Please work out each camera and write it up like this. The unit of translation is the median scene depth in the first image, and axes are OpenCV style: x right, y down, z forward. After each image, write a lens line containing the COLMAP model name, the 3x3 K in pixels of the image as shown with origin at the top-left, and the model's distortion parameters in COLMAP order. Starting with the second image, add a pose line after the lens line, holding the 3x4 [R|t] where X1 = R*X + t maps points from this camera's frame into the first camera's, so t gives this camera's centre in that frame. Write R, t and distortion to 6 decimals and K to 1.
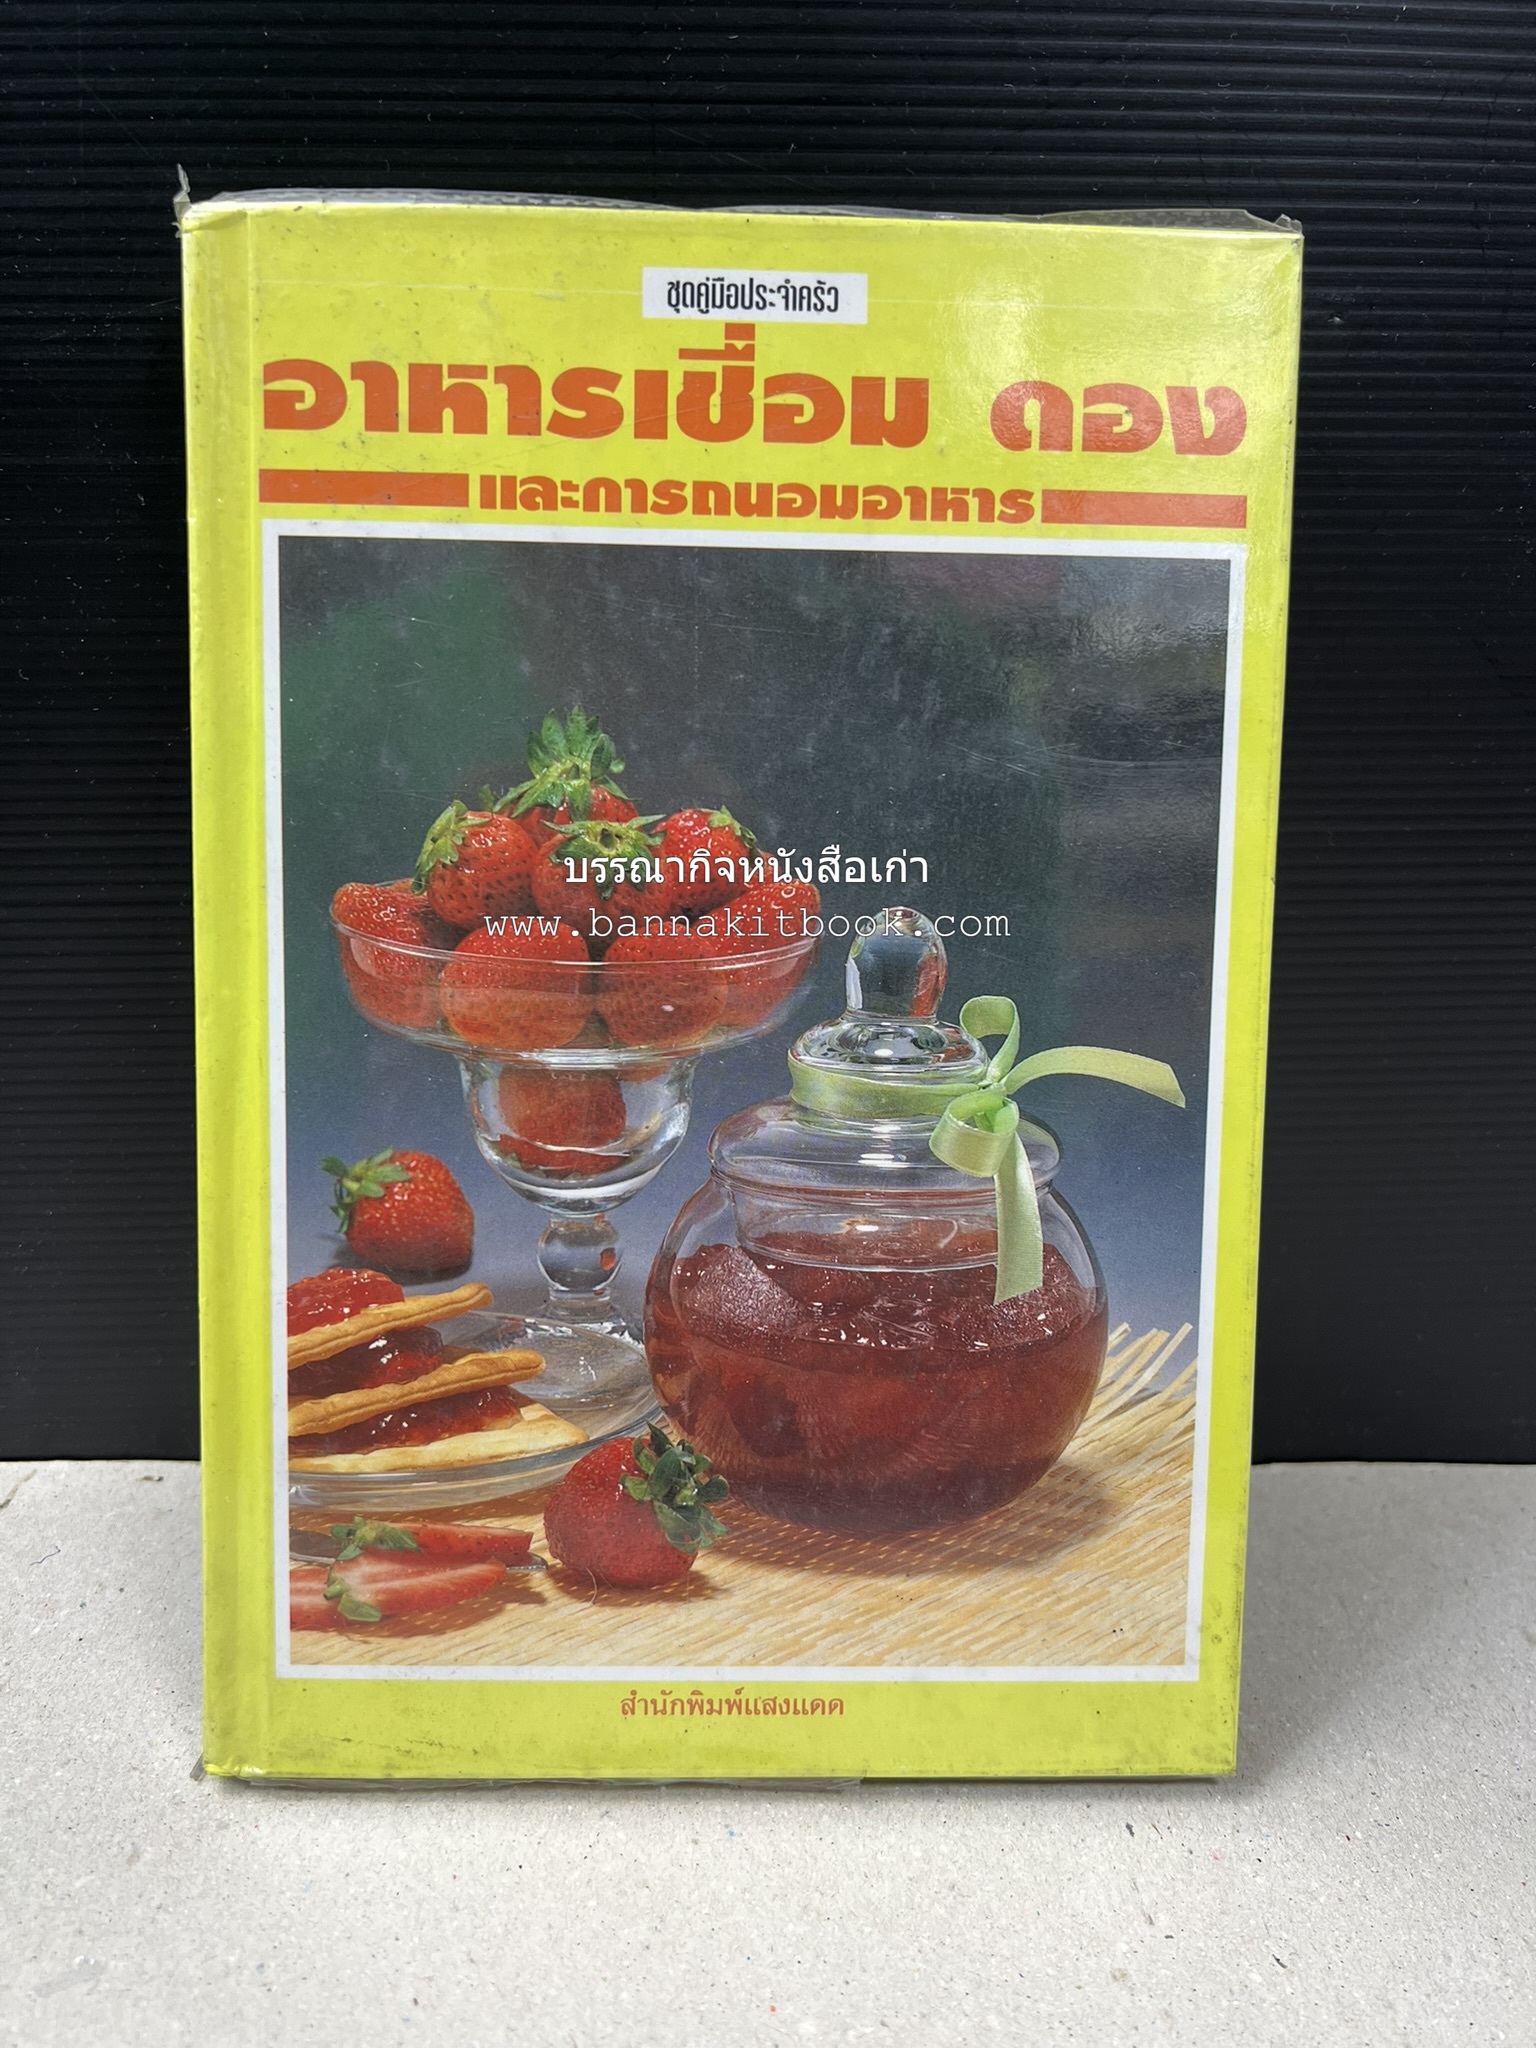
lens RADIAL K [[1617.9, 0, 789.5], [0, 1617.9, 1033.2], [0, 0, 1]] dist [0.045991, -0.261885]
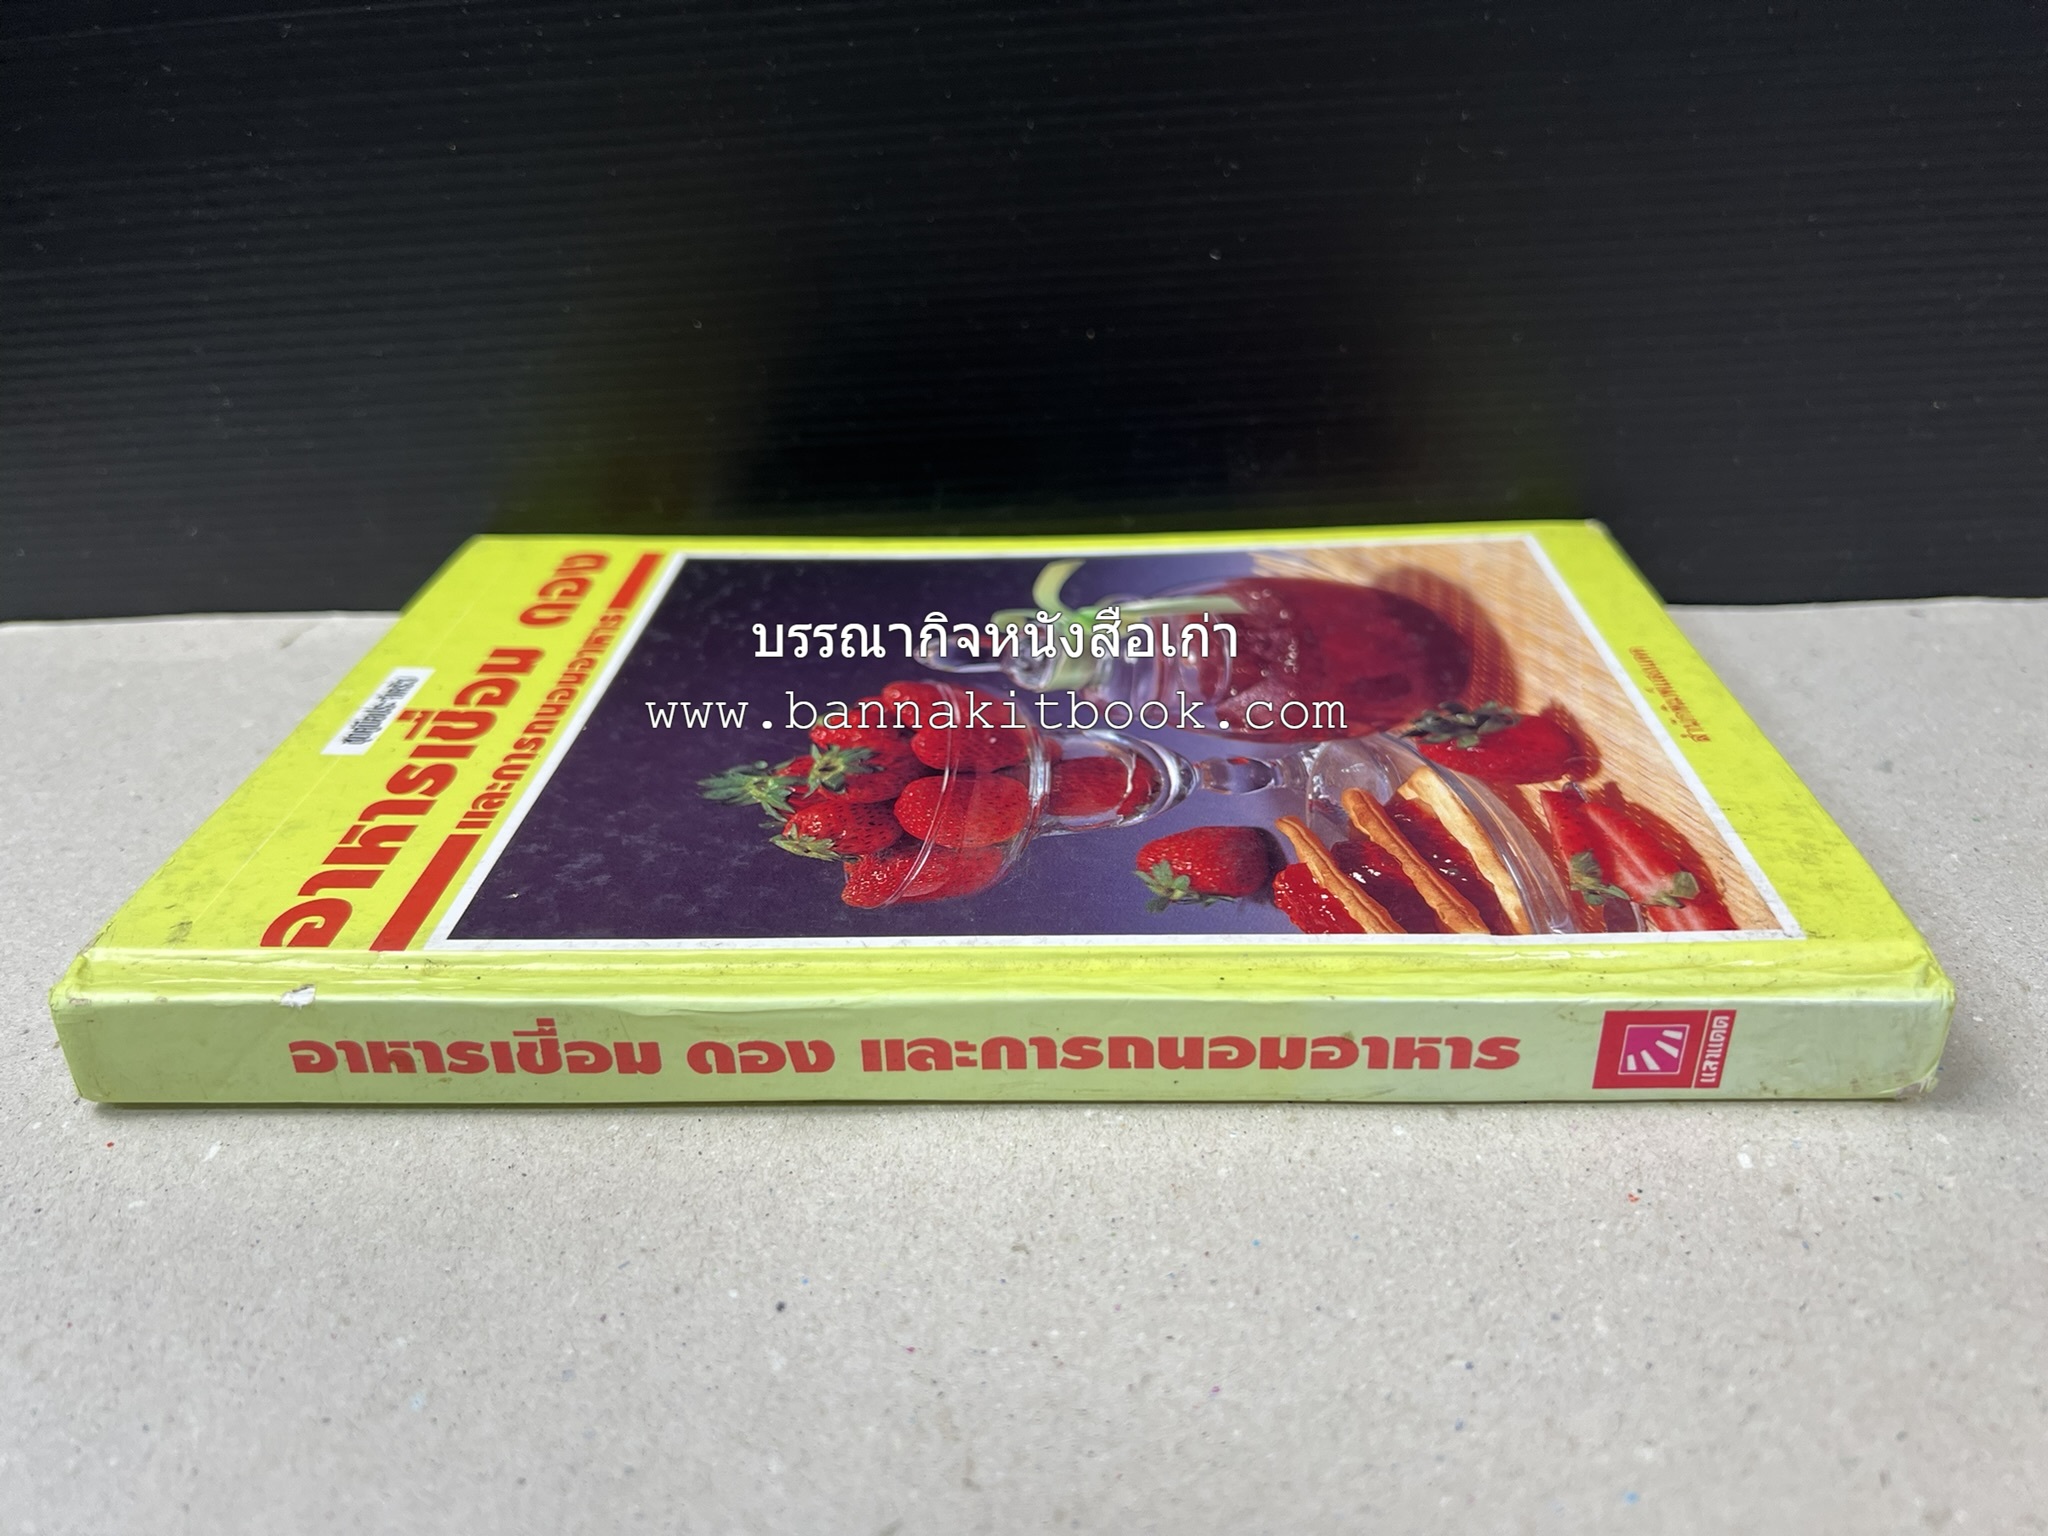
lens RADIAL K [[1617.9, 0, 1053.3], [0, 1617.9, 744.9], [0, 0, 1]] dist [0.045991, -0.261885]
pose [[0.001264, -0.495679, 0.868505, -0.986905], [0.991669, -0.111245, -0.064934, 0.091493], [0.128803, 0.861351, 0.491410, 0.480526]]
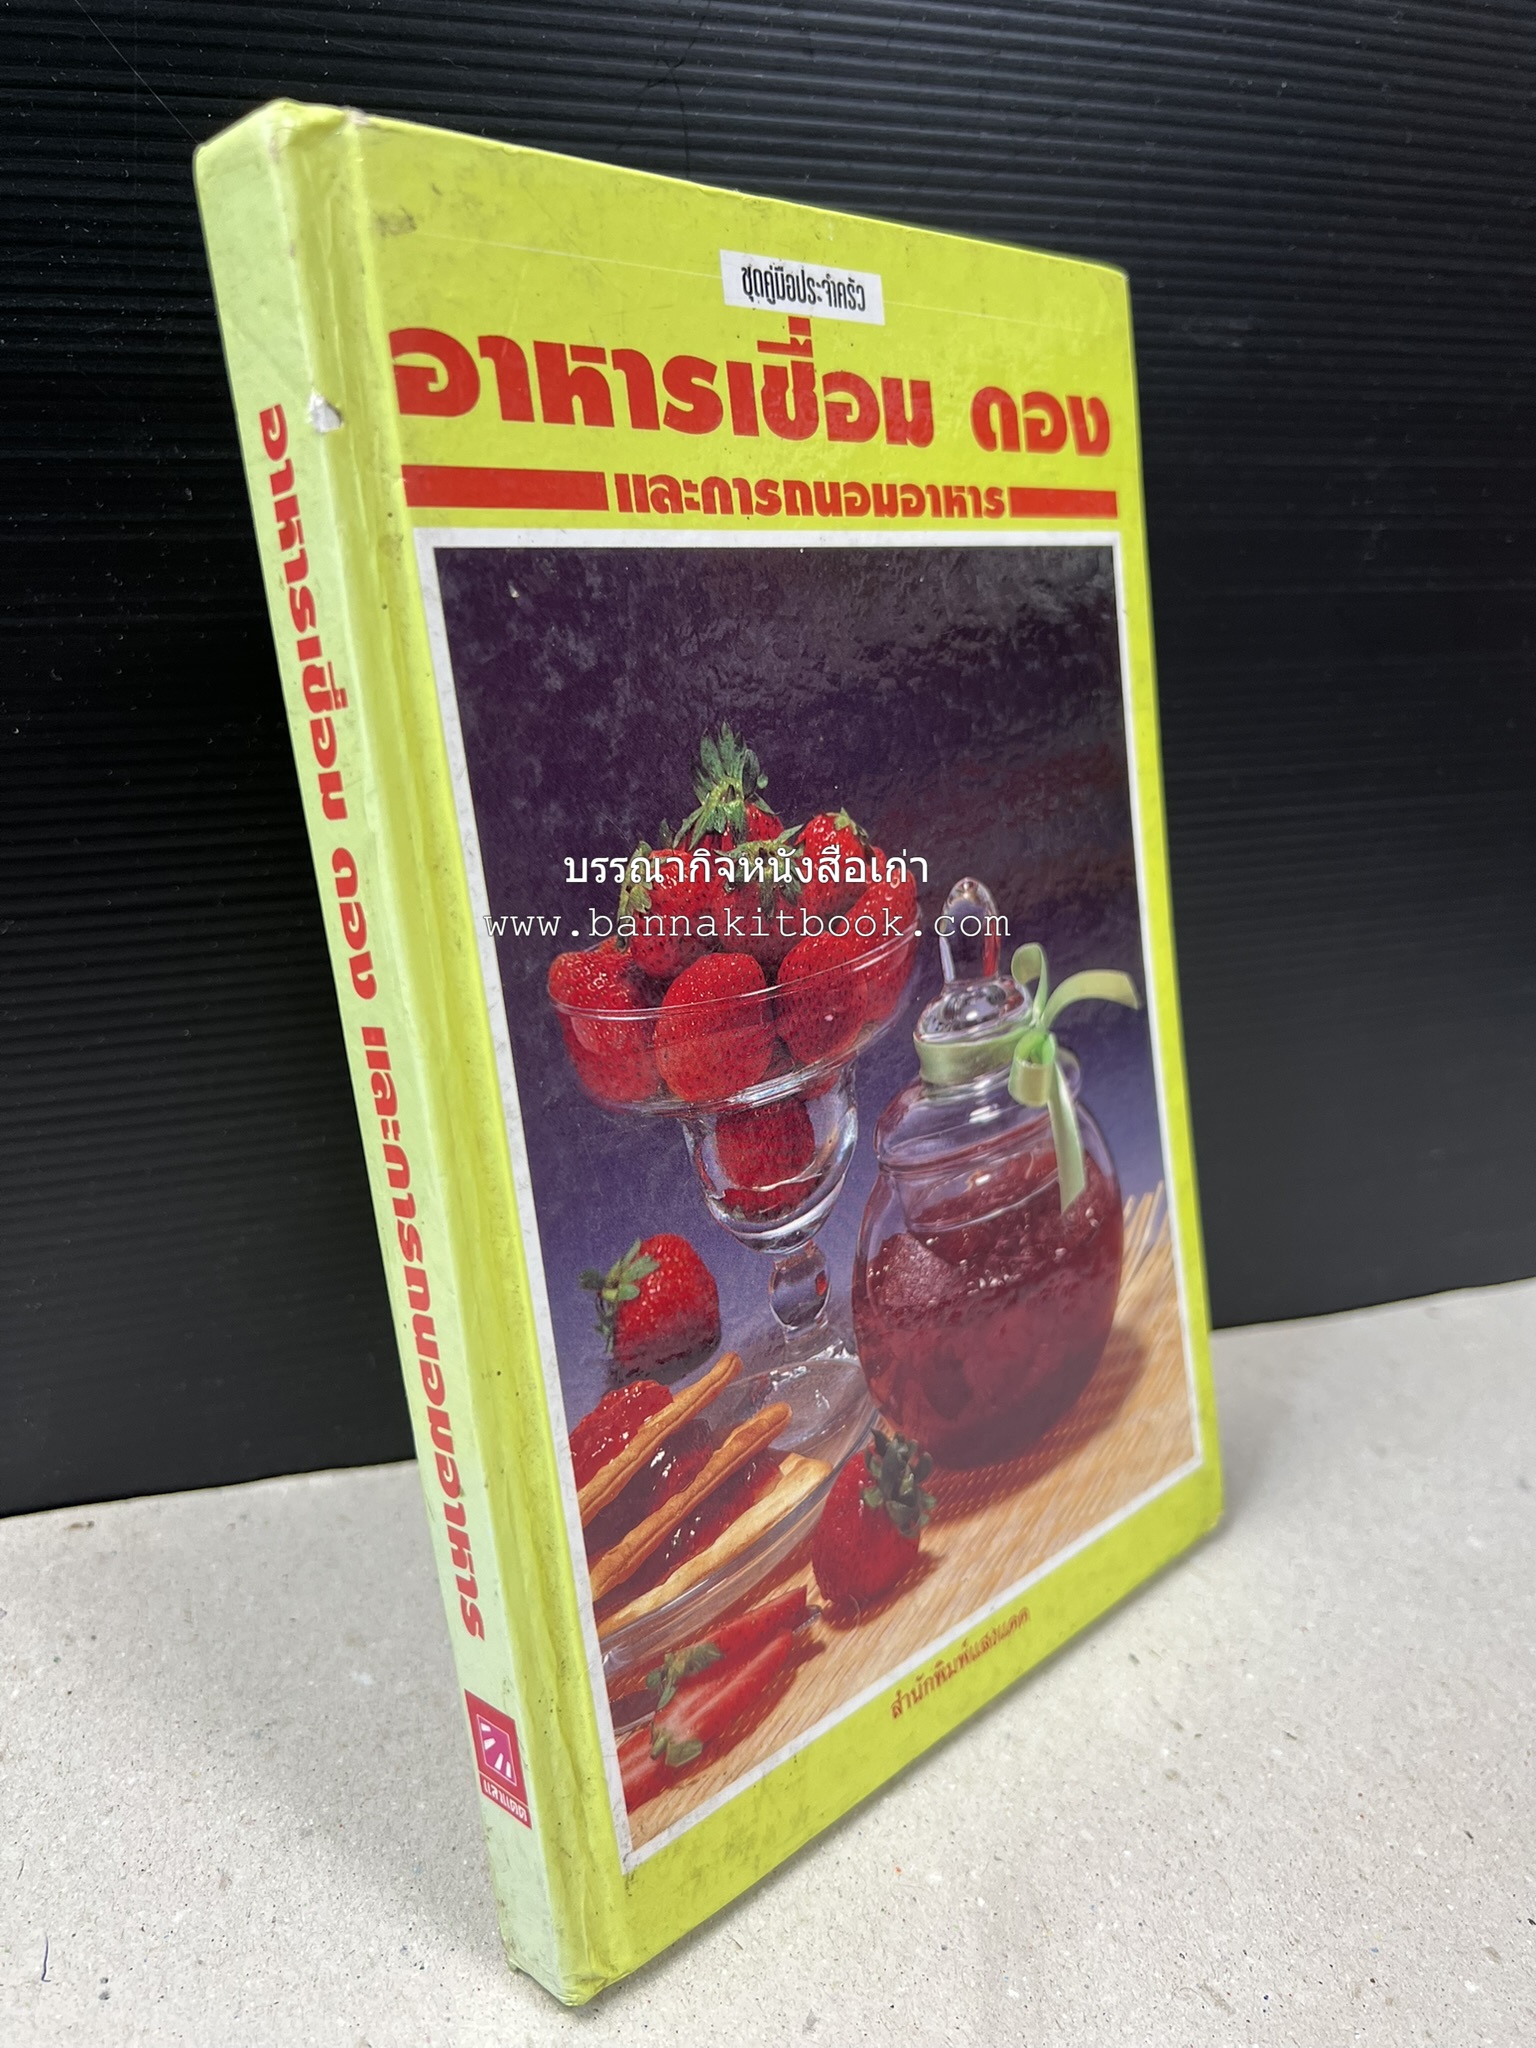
lens RADIAL K [[1617.9, 0, 789.5], [0, 1617.9, 1033.2], [0, 0, 1]] dist [0.045991, -0.261885]
pose [[0.731264, -0.222618, 0.644744, -0.721601], [0.204258, 0.973333, 0.104406, -0.112977], [-0.650794, 0.055345, 0.757235, 0.267366]]
